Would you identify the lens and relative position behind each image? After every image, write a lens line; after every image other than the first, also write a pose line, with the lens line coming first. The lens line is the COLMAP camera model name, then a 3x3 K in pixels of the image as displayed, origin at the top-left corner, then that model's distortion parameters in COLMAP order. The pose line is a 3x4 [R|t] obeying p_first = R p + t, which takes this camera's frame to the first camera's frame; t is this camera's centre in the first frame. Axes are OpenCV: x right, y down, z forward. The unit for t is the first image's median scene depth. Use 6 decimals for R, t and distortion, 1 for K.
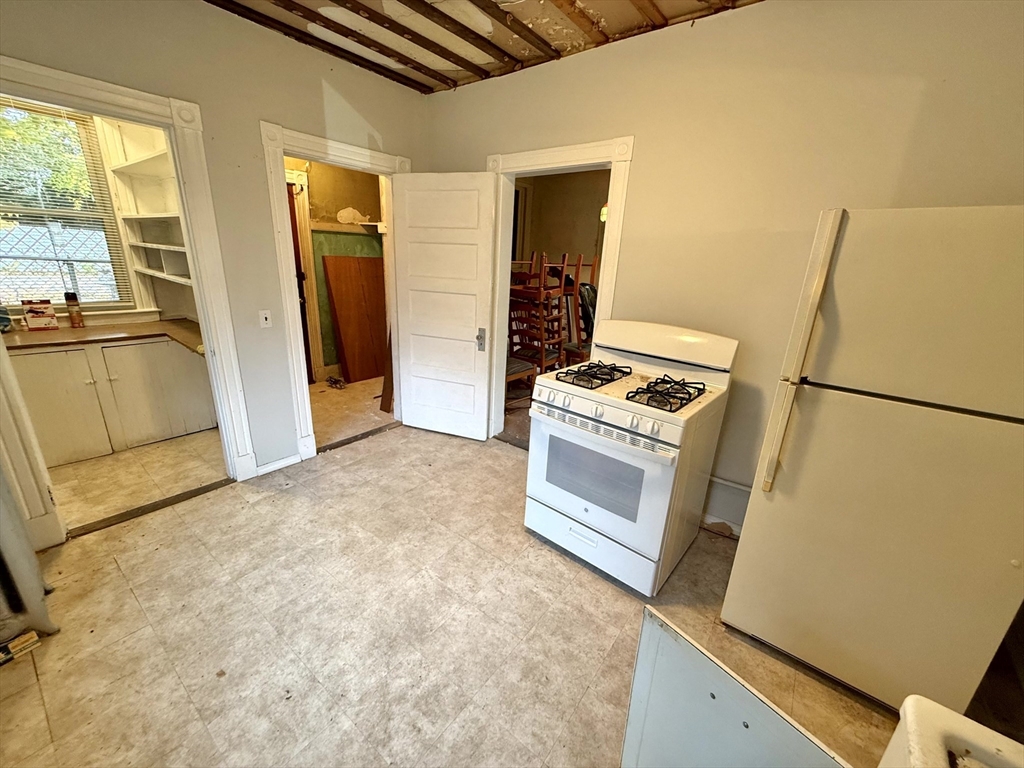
lens RADIAL K [[409.0, 0, 512.2], [0, 409.0, 385.3], [0, 0, 1]] dist [0.001913, -0.000432]
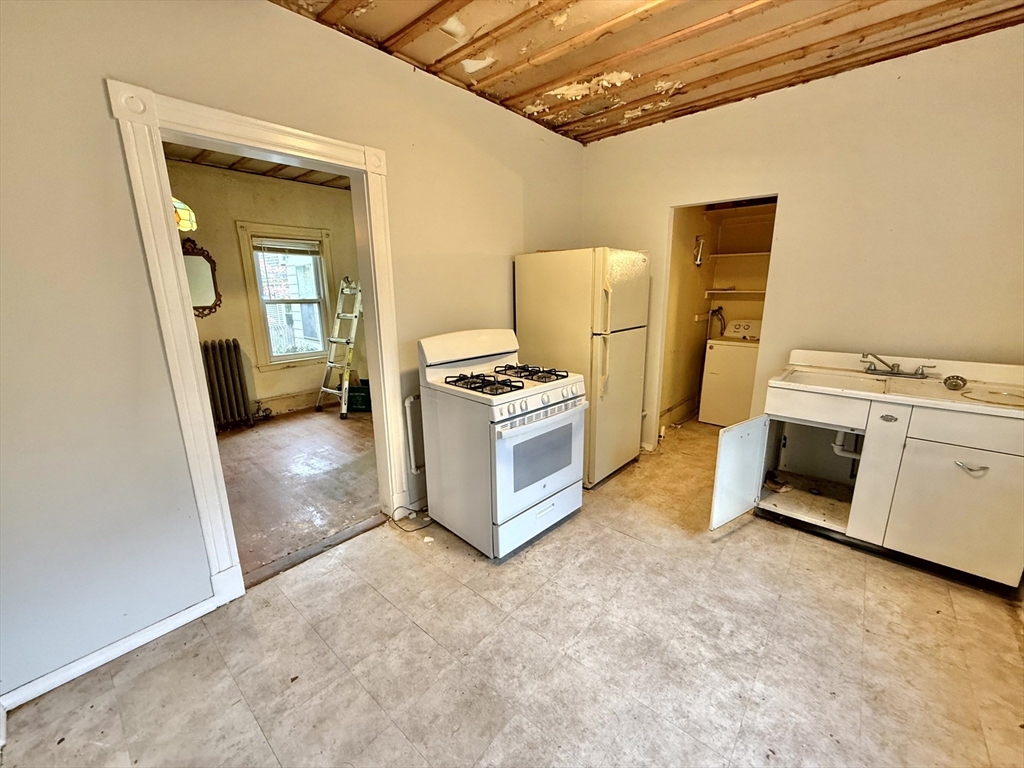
lens RADIAL K [[409.0, 0, 512.7], [0, 409.0, 385.0], [0, 0, 1]] dist [0.001913, -0.000432]
pose [[0.055857, -0.274359, 0.960004, -0.993258], [0.313483, 0.917702, 0.244030, -0.315744], [-0.947949, 0.287314, 0.137267, 0.959712]]
